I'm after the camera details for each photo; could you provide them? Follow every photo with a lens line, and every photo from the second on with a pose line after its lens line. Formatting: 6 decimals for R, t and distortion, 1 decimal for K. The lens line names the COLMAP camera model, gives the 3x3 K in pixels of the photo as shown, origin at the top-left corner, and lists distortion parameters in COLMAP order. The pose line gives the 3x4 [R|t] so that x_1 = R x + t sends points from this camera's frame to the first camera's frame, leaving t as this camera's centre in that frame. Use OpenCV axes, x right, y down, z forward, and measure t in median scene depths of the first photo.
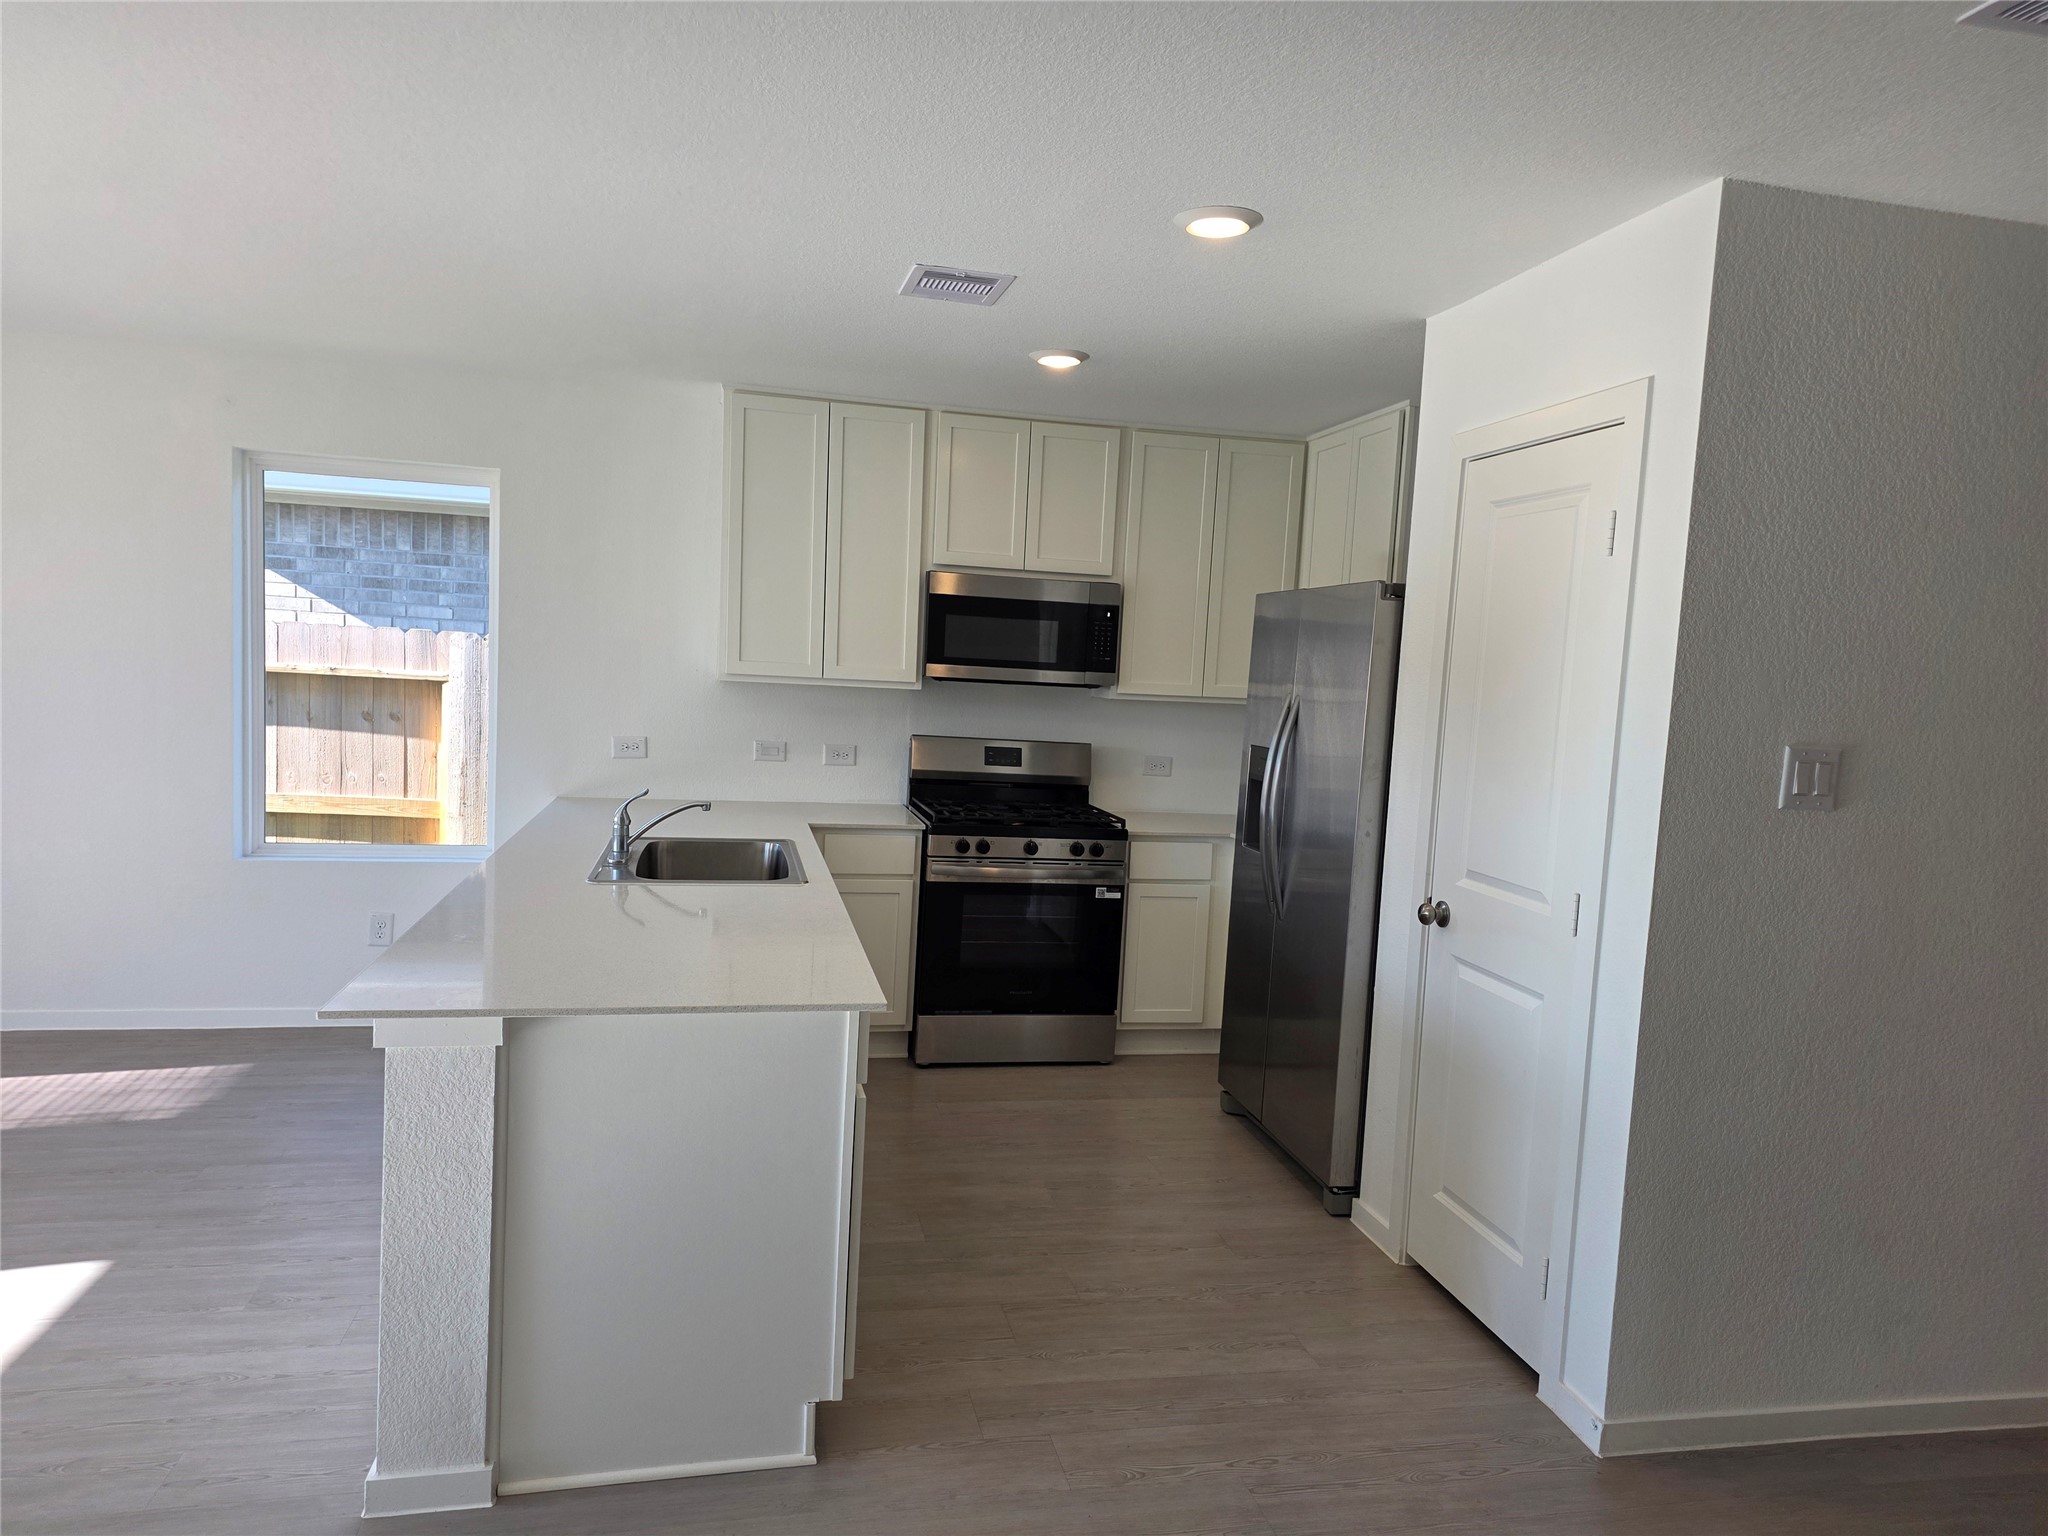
lens RADIAL K [[1365.4, 0, 1029.1], [0, 1365.4, 764.2], [0, 0, 1]] dist [0.023143, 0.001552]
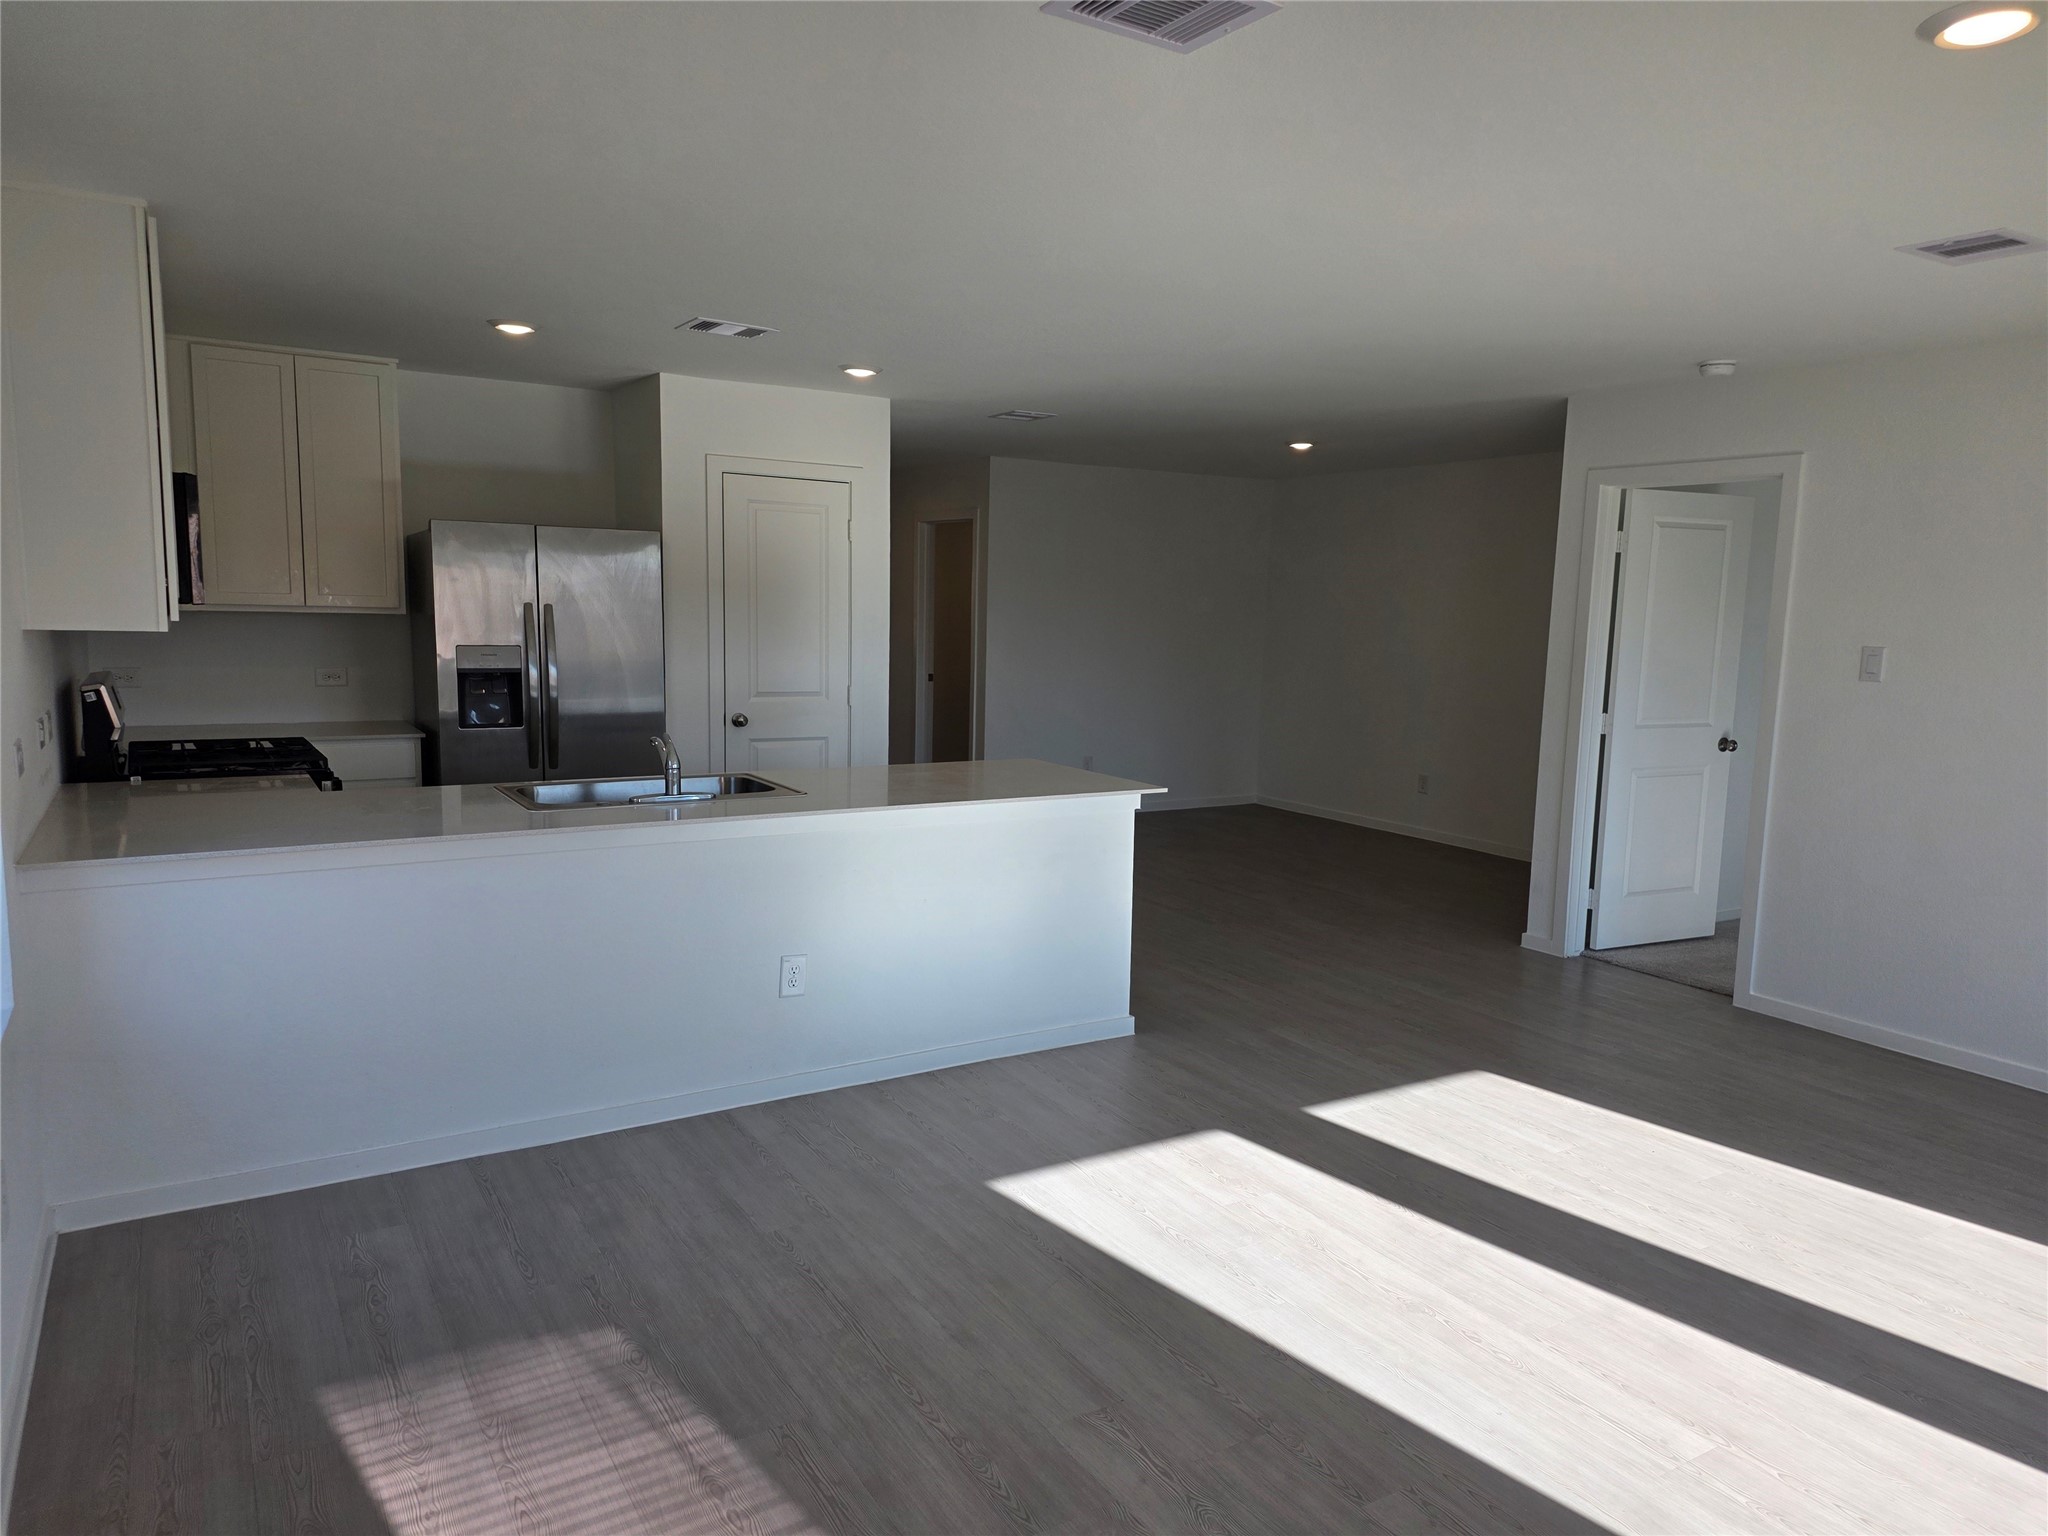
lens RADIAL K [[1361.5, 0, 1020.5], [0, 1361.5, 770.2], [0, 0, 1]] dist [0.088109, -0.081002]
pose [[-0.325329, -0.178766, 0.928549, -1.284135], [0.028145, 0.979702, 0.198476, -0.149438], [-0.945182, 0.090704, -0.313694, 1.000354]]
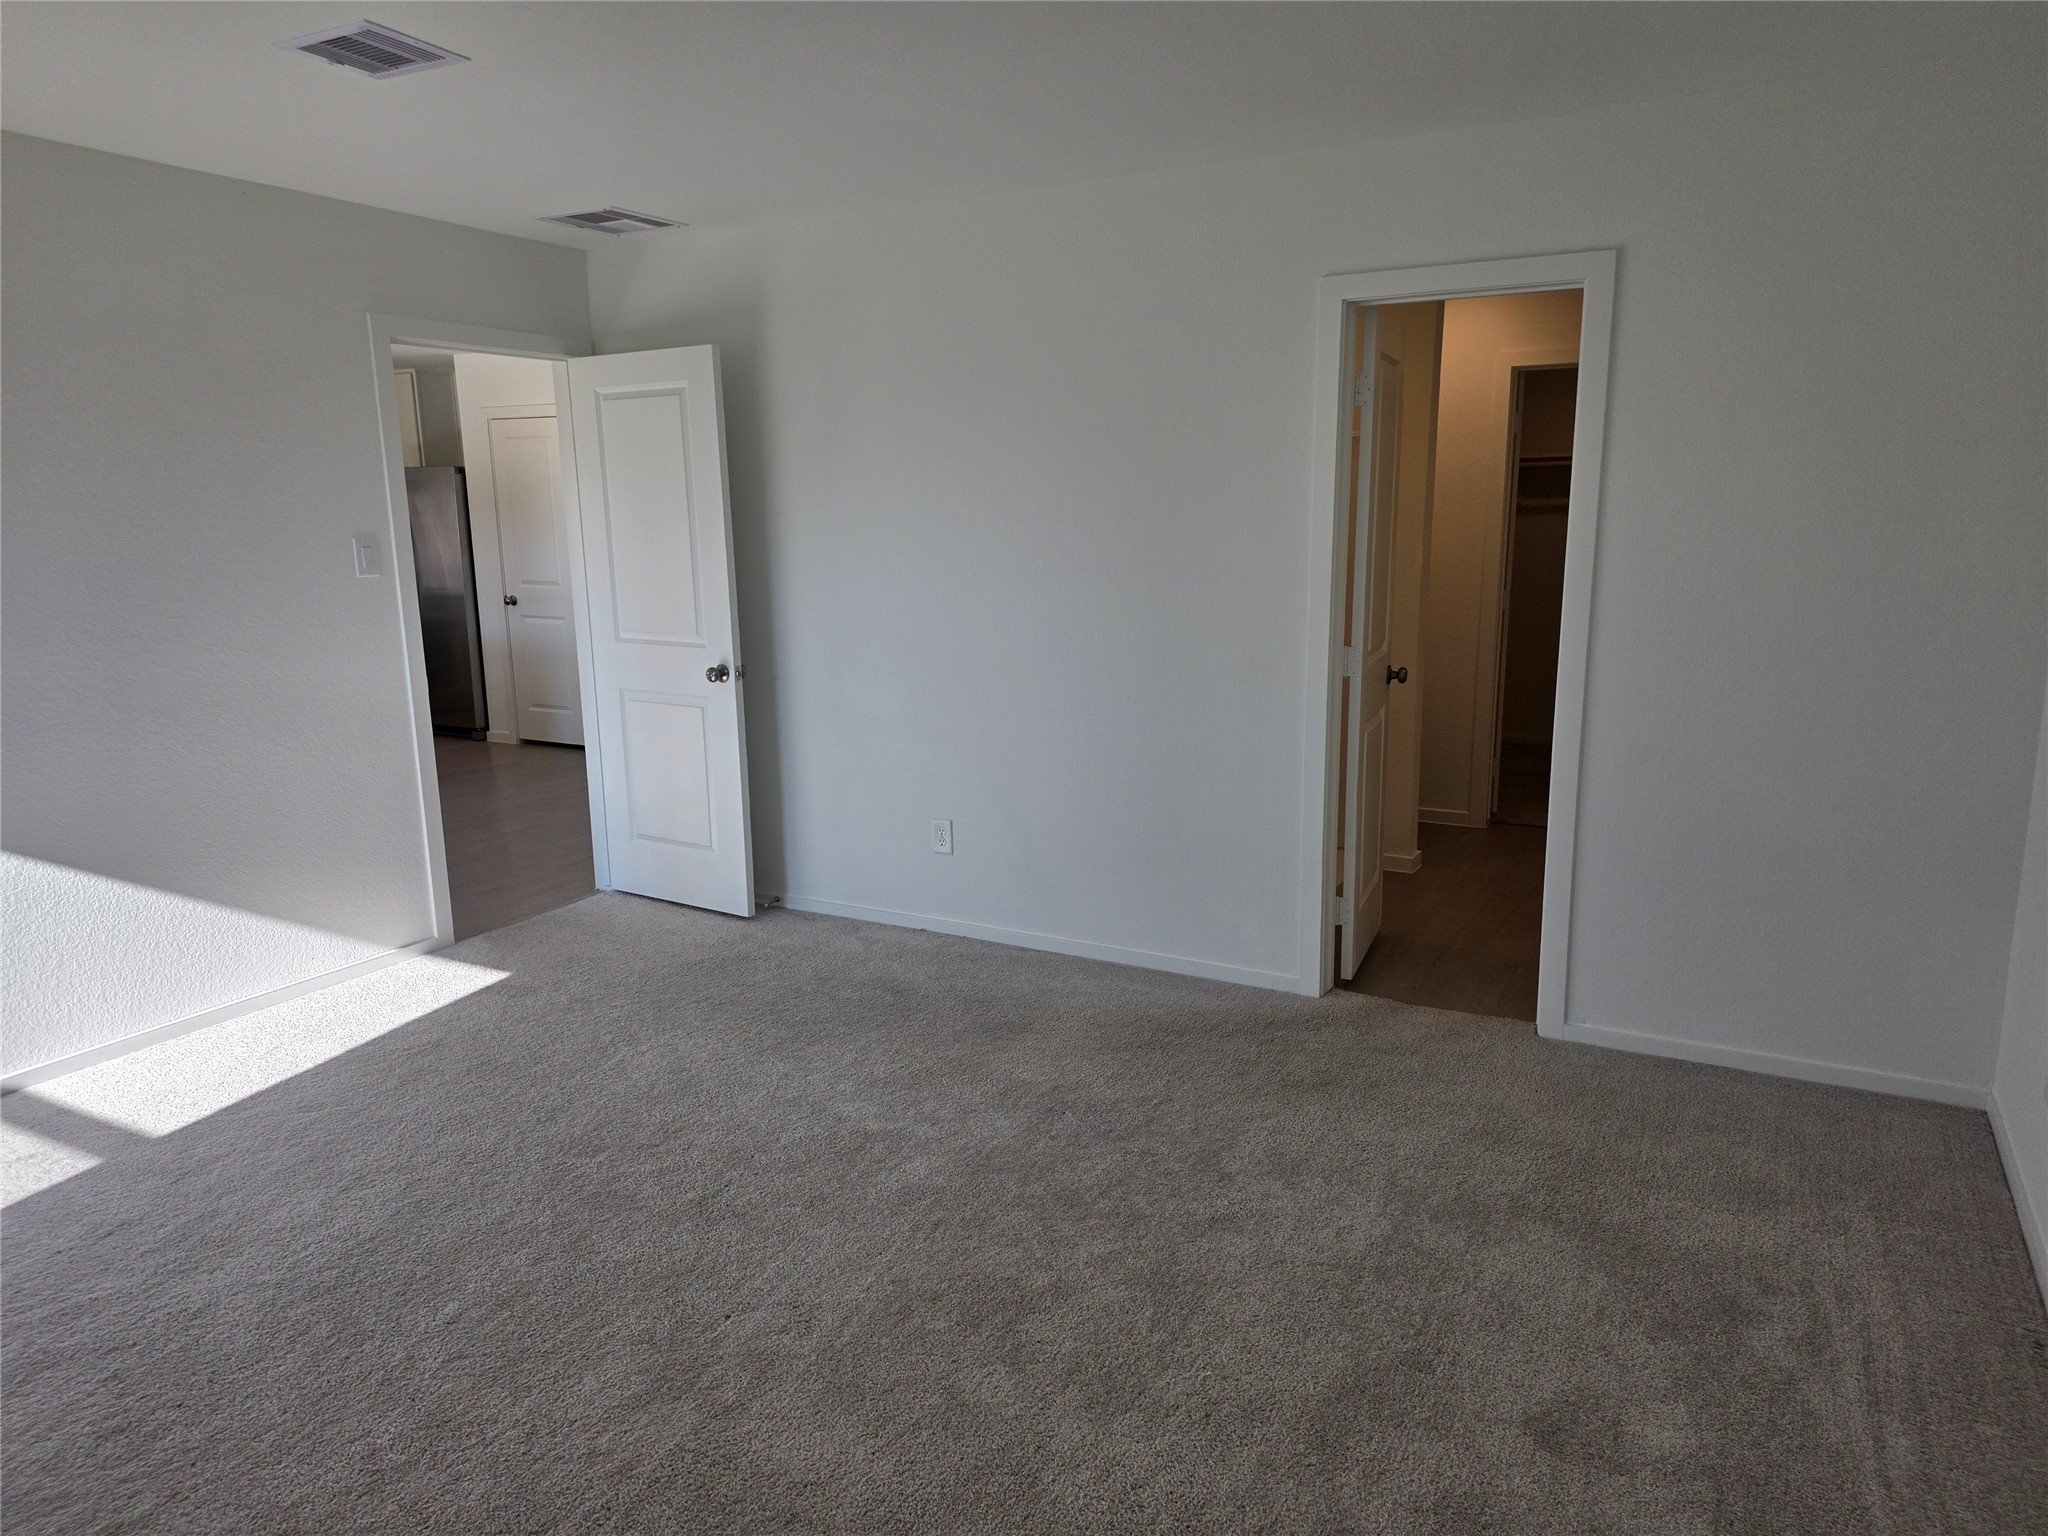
lens RADIAL K [[1361.5, 0, 1020.5], [0, 1361.5, 770.2], [0, 0, 1]] dist [0.088109, -0.081002]
pose [[0.660562, -0.207484, 0.721532, -0.812642], [0.106405, 0.977226, 0.183597, 0.038785], [-0.743193, -0.044502, 0.667595, -1.175207]]
